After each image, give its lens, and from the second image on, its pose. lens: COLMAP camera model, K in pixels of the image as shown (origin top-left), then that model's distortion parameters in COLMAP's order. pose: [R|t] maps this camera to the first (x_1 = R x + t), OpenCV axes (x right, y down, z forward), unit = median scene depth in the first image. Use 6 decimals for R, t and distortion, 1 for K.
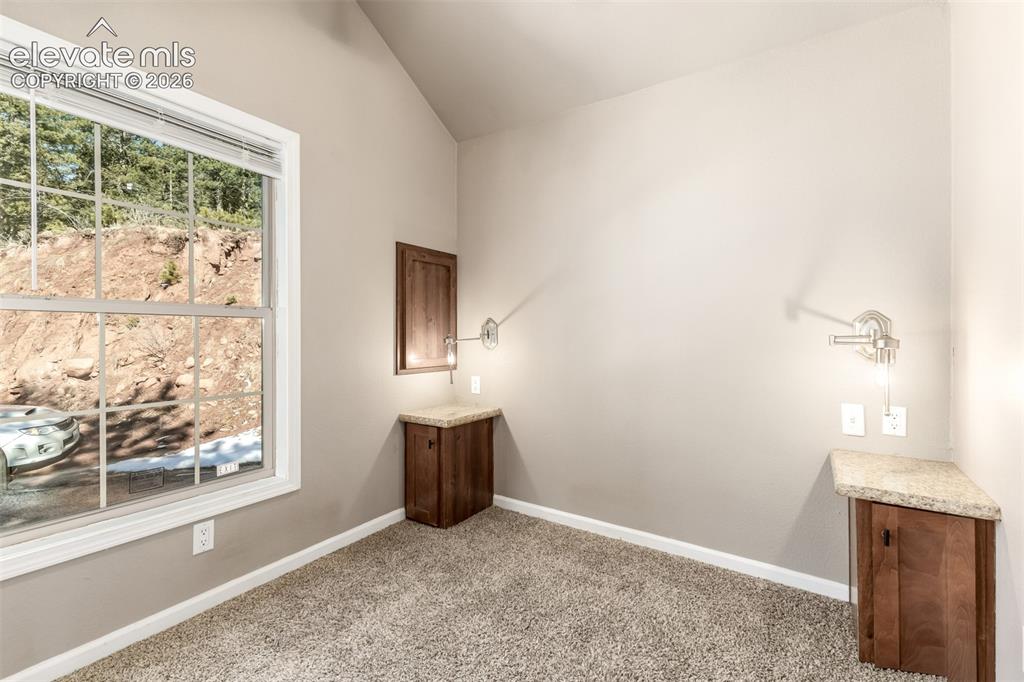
lens RADIAL K [[445.7, 0, 512.5], [0, 445.7, 338.4], [0, 0, 1]] dist [0.014681, -0.002971]
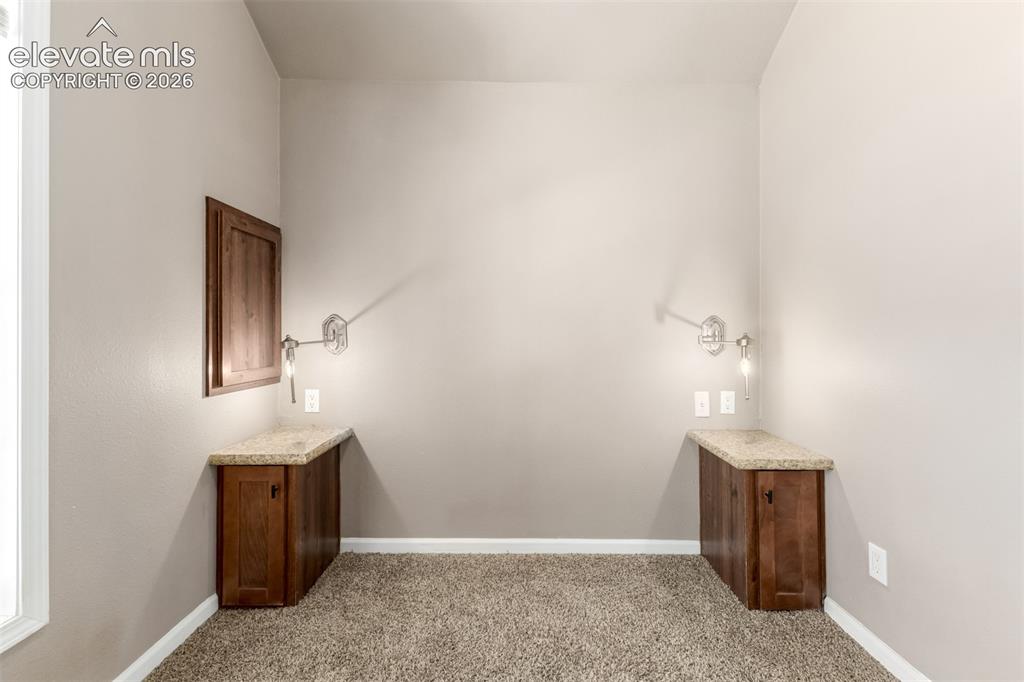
lens RADIAL K [[445.7, 0, 512.7], [0, 445.7, 334.3], [0, 0, 1]] dist [0.014681, -0.002971]
pose [[0.833691, -0.002055, 0.552227, -0.256866], [0.005586, 0.999973, -0.004712, -0.005429], [-0.552203, 0.007013, 0.833680, 0.197412]]
